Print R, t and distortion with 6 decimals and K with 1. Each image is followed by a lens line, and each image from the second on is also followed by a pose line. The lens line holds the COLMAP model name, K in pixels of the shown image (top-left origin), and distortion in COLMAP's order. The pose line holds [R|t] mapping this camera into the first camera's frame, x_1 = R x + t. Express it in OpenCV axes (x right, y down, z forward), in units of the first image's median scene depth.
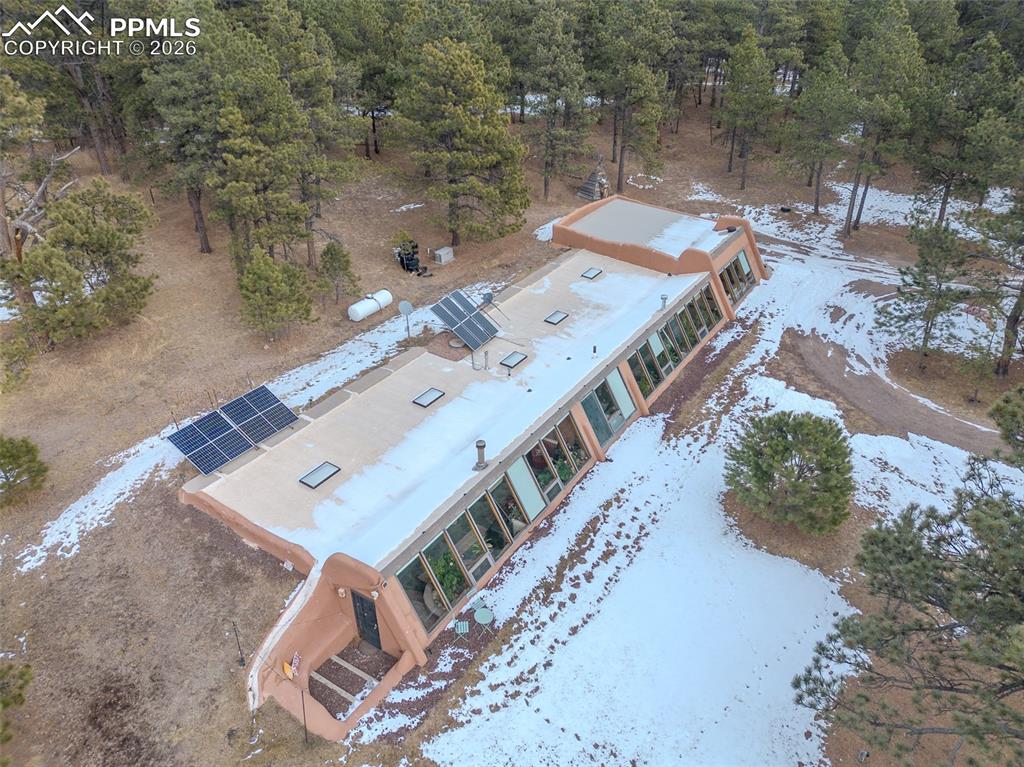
lens RADIAL K [[728.2, 0, 512.9], [0, 728.2, 382.2], [0, 0, 1]] dist [0.066268, -0.048753]
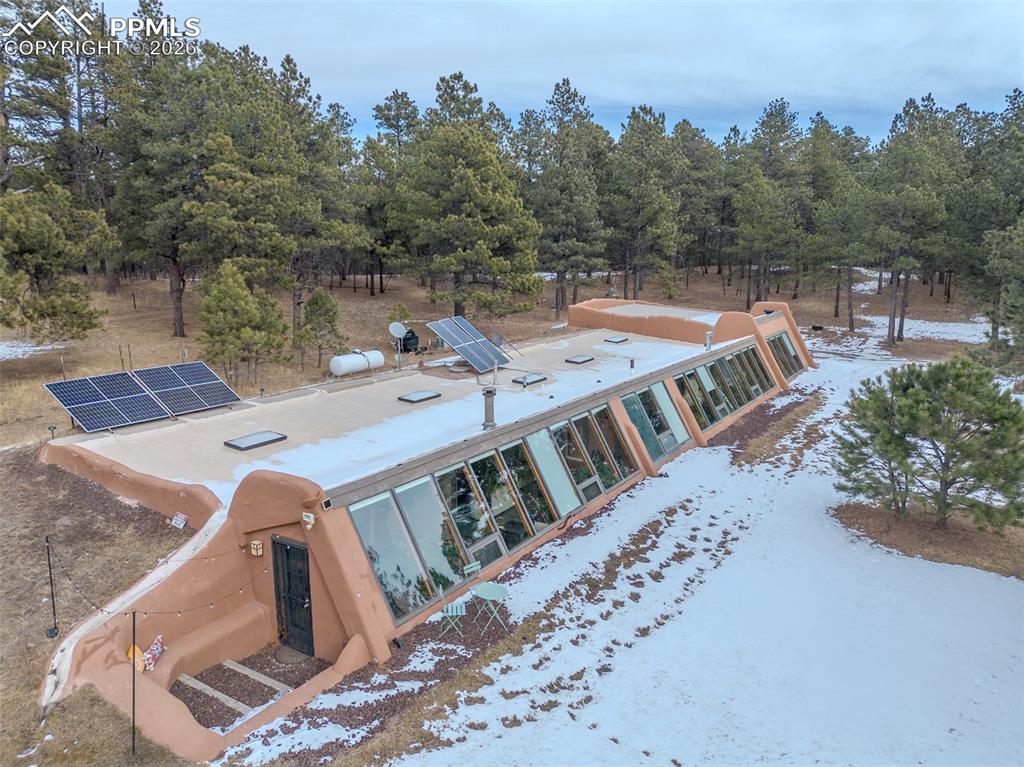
lens RADIAL K [[728.2, 0, 513.5], [0, 728.2, 379.3], [0, 0, 1]] dist [0.066268, -0.048753]
pose [[0.999965, 0.007776, -0.002965, -0.019496], [-0.008321, 0.941311, -0.337439, 0.320452], [0.000167, 0.337452, 0.941343, 0.344808]]
